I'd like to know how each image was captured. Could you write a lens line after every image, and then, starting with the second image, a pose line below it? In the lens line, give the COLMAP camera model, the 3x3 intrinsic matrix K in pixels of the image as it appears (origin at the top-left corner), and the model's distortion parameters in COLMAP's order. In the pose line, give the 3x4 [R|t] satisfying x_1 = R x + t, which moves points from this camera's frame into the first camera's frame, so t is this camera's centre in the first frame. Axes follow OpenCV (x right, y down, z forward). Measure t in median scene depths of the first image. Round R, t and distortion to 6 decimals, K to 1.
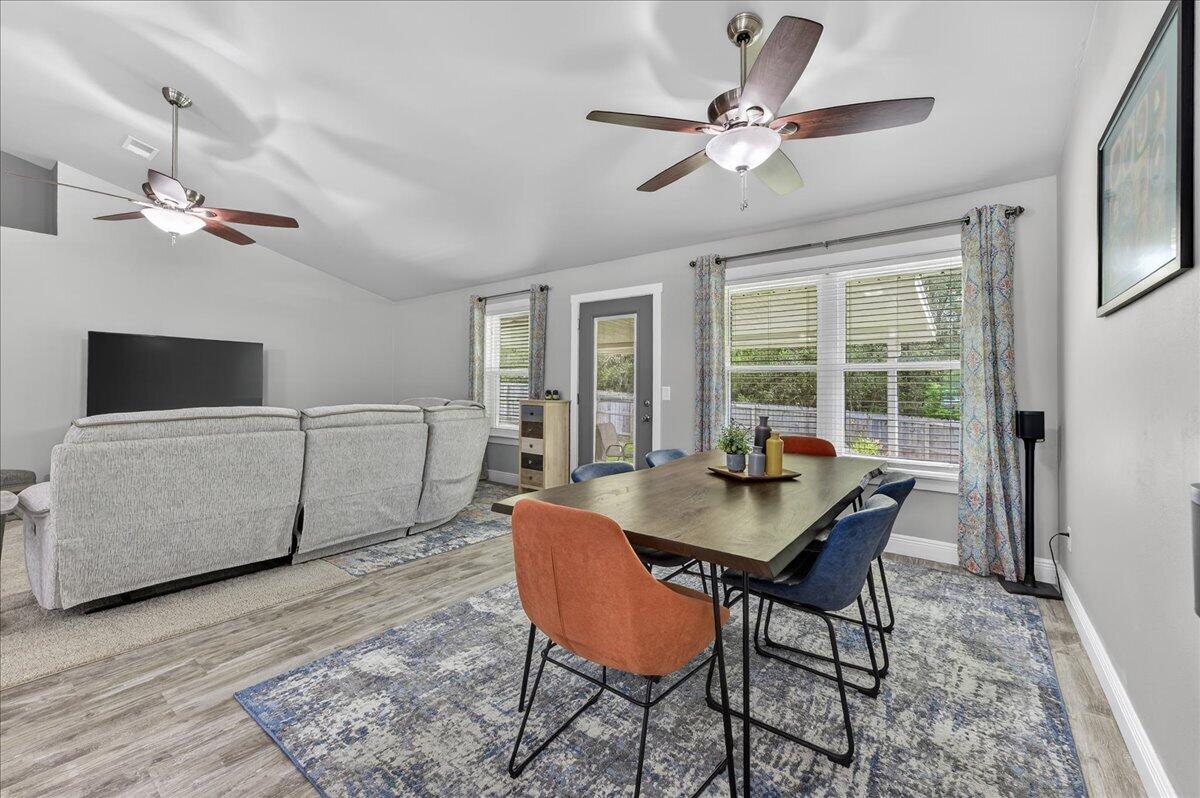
lens RADIAL K [[489.2, 0, 595.9], [0, 489.2, 387.0], [0, 0, 1]] dist [-0.000783, 0.000223]
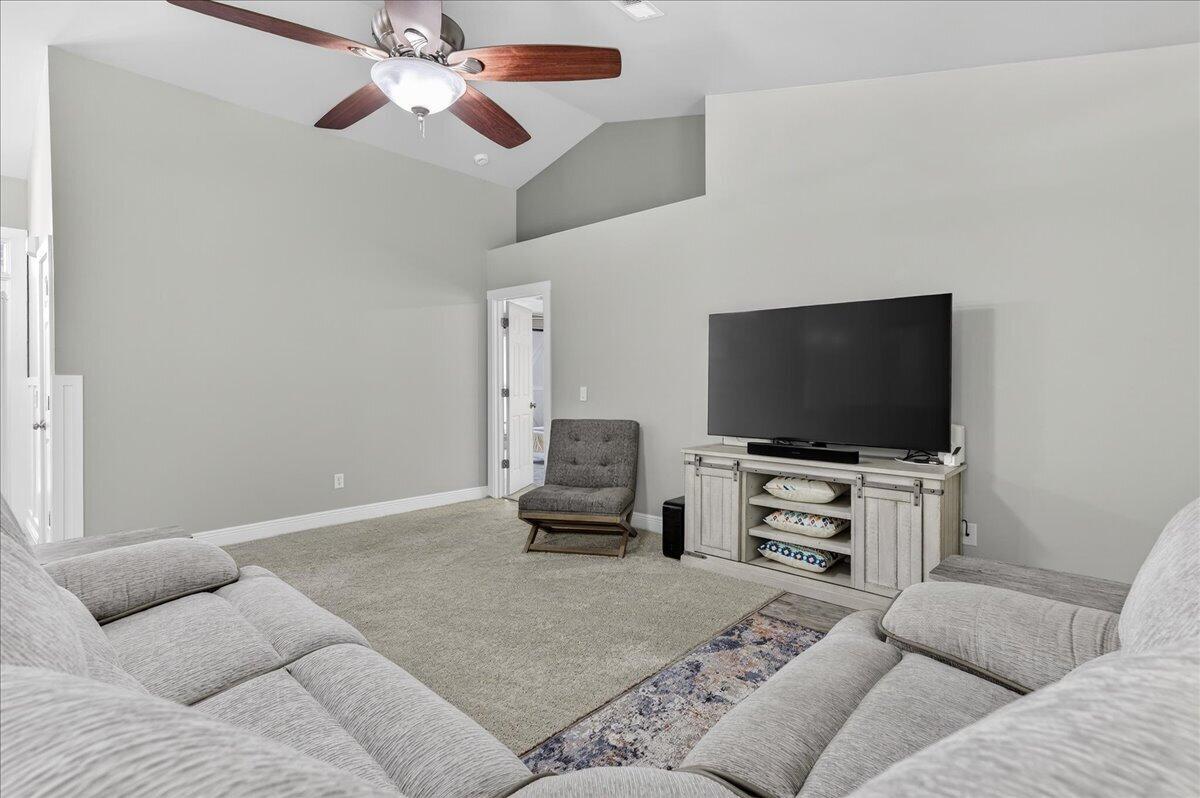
lens RADIAL K [[579.6, 0, 605.8], [0, 579.6, 388.2], [0, 0, 1]] dist [0.000259, 0.000154]
pose [[-0.089080, -0.000254, -0.996024, -0.215635], [0.002368, 0.999997, -0.000467, -0.010985], [0.996022, -0.002400, -0.089079, 1.033396]]
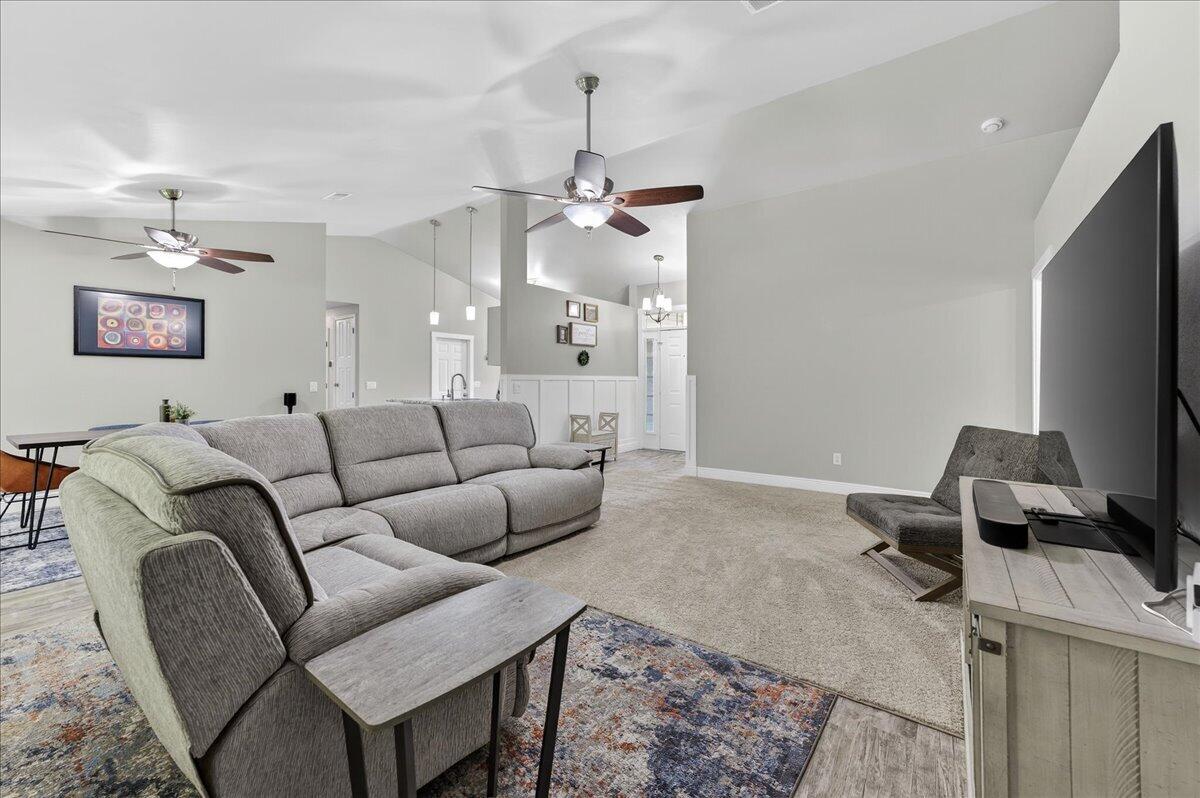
lens RADIAL K [[475.6, 0, 594.8], [0, 475.6, 377.5], [0, 0, 1]] dist [0.011527, 0.000259]
pose [[-0.999800, -0.009866, -0.017382, -0.710686], [-0.009791, 0.999942, -0.004407, -0.017988], [0.017424, -0.004236, -0.999839, 1.581432]]
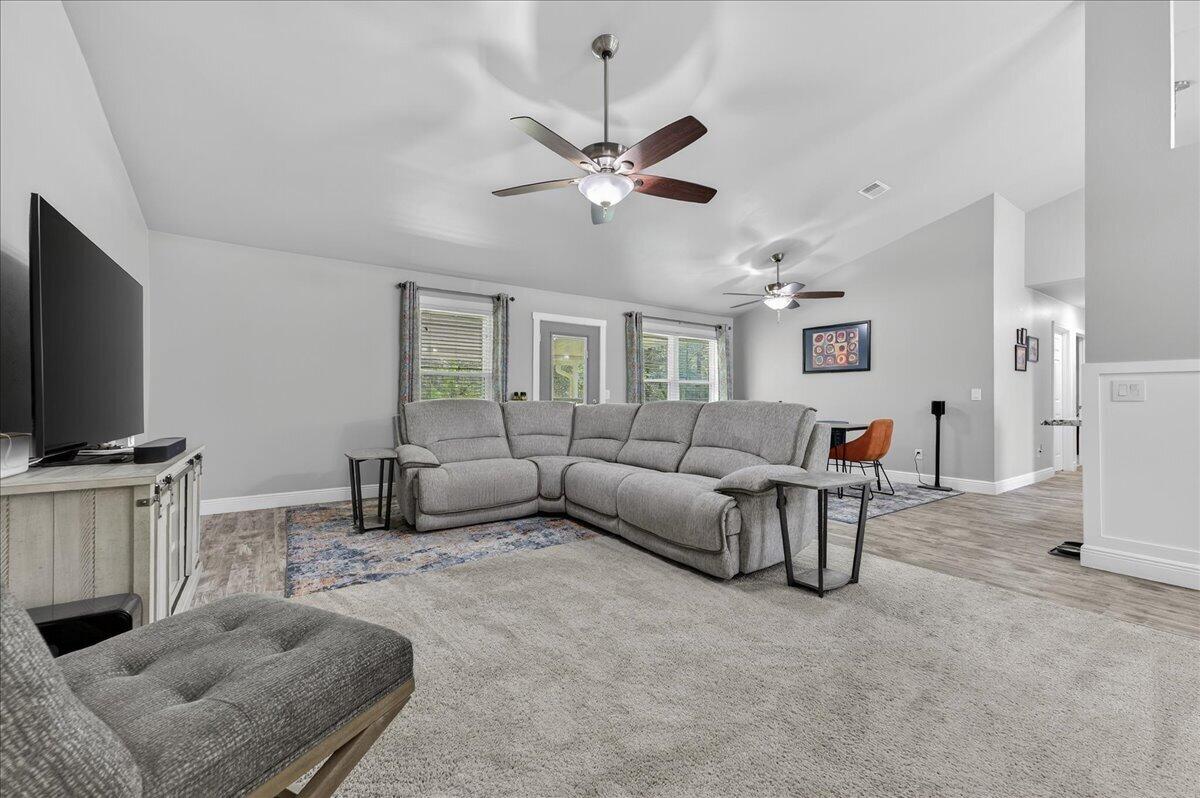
lens RADIAL K [[478.7, 0, 604.2], [0, 478.7, 394.3], [0, 0, 1]] dist [-0.000901, 0.000175]
pose [[0.295644, 0.006388, 0.955277, -1.370570], [-0.002362, 0.999979, -0.005955, 0.022186], [-0.955295, -0.000496, 0.295653, 0.624539]]
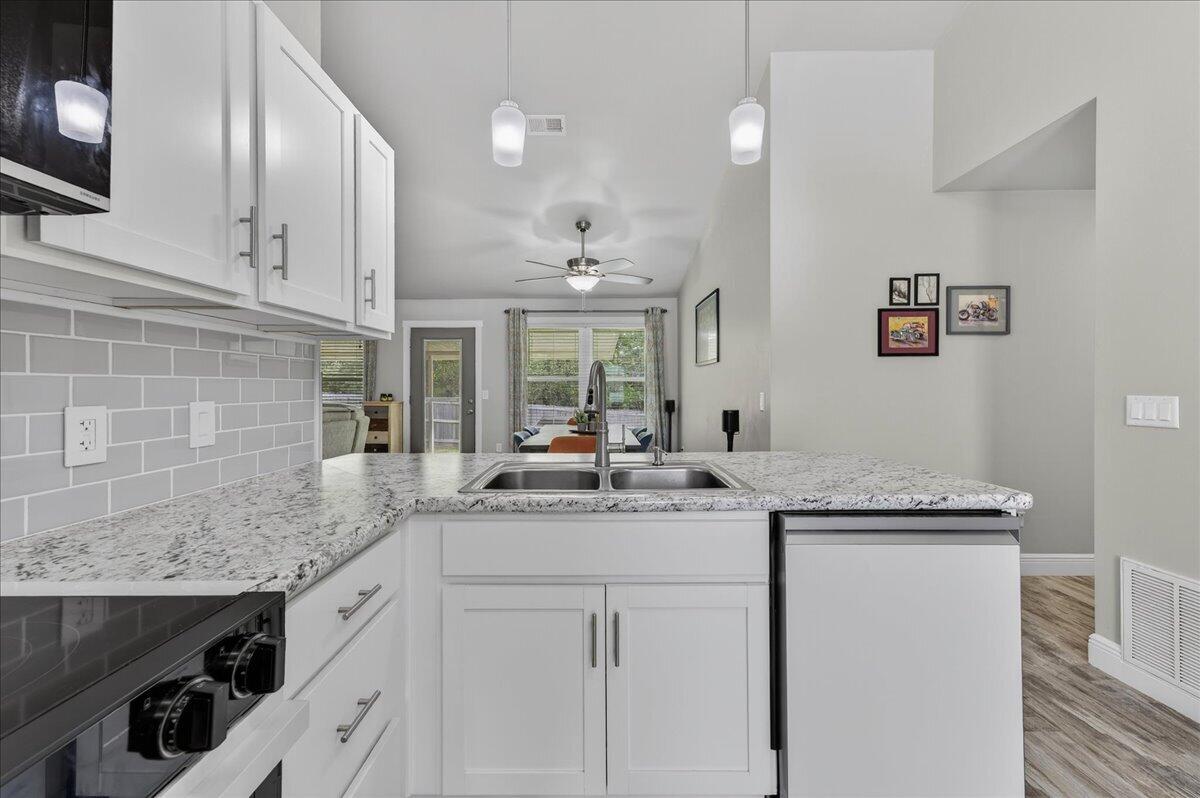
lens RADIAL K [[475.9, 0, 595.1], [0, 475.9, 382.0], [0, 0, 1]] dist [-0.000164, 0.000192]
pose [[0.795339, 0.000480, 0.606164, -0.512951], [0.005828, 0.999947, -0.008438, -0.012099], [-0.606137, 0.010244, 0.795295, -0.386770]]
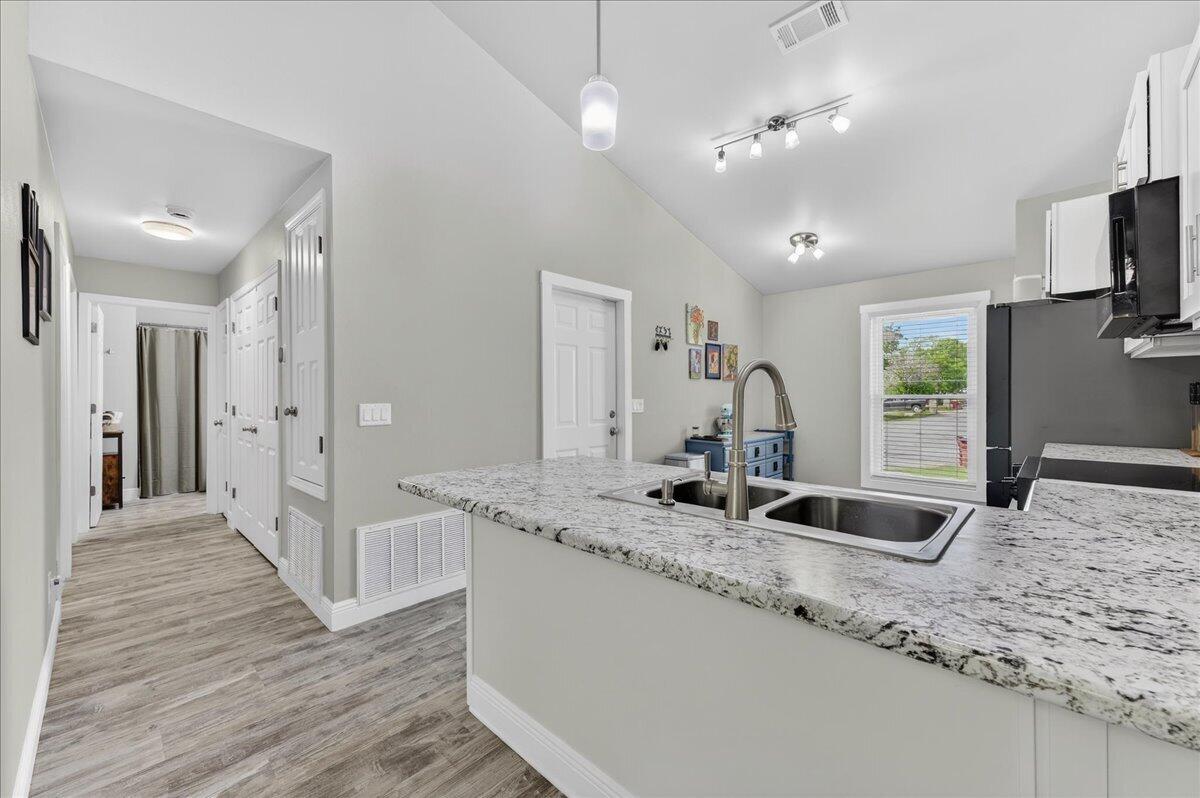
lens RADIAL K [[478.7, 0, 604.2], [0, 478.7, 394.3], [0, 0, 1]] dist [-0.000901, 0.000175]
pose [[-0.995085, -0.002146, 0.098999, -0.203838], [-0.001684, 0.999987, 0.004754, -0.015008], [-0.099008, 0.004564, -0.995076, 0.224179]]
